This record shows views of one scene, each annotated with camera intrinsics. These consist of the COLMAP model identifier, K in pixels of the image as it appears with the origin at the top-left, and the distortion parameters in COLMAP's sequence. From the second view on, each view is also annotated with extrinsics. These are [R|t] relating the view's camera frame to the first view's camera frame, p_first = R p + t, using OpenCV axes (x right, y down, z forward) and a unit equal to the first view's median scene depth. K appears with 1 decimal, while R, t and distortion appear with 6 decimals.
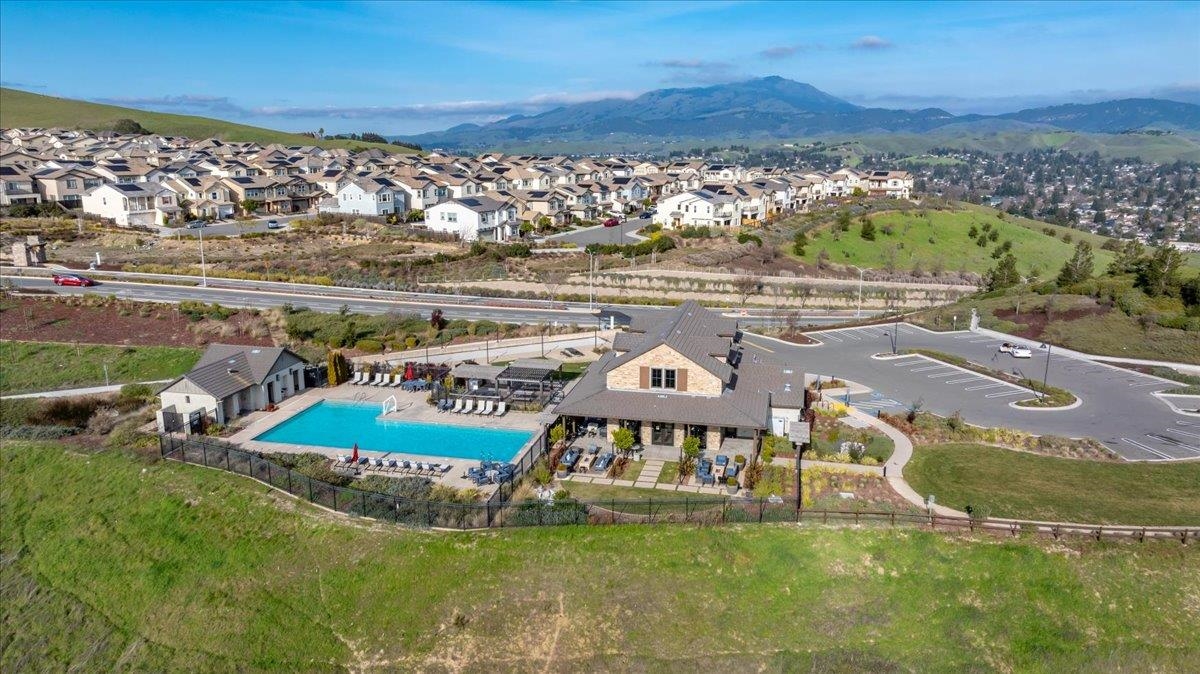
lens RADIAL K [[842.8, 0, 600.0], [0, 842.8, 337.0], [0, 0, 1]] dist [-0.042485, 0.076160]
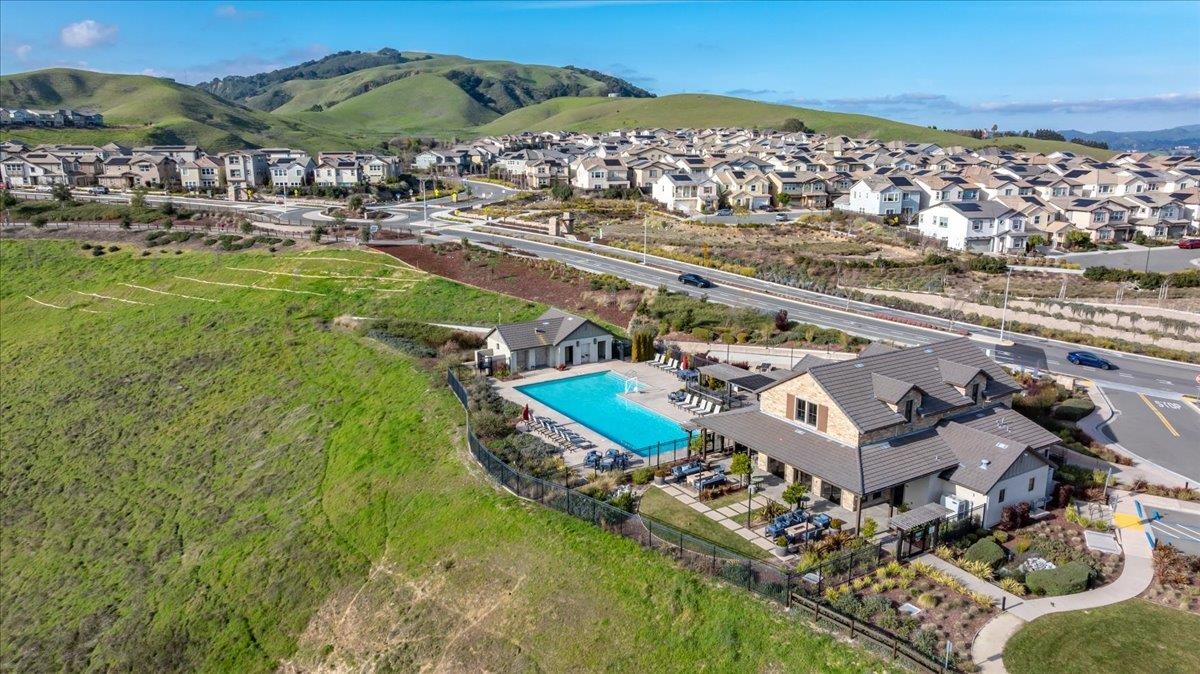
lens RADIAL K [[842.8, 0, 600.0], [0, 842.8, 337.0], [0, 0, 1]] dist [-0.042485, 0.076160]
pose [[0.703994, 0.161851, -0.691517, 0.211934], [-0.159402, 0.984853, 0.068229, -0.021663], [0.692086, 0.062197, 0.719130, 0.091016]]
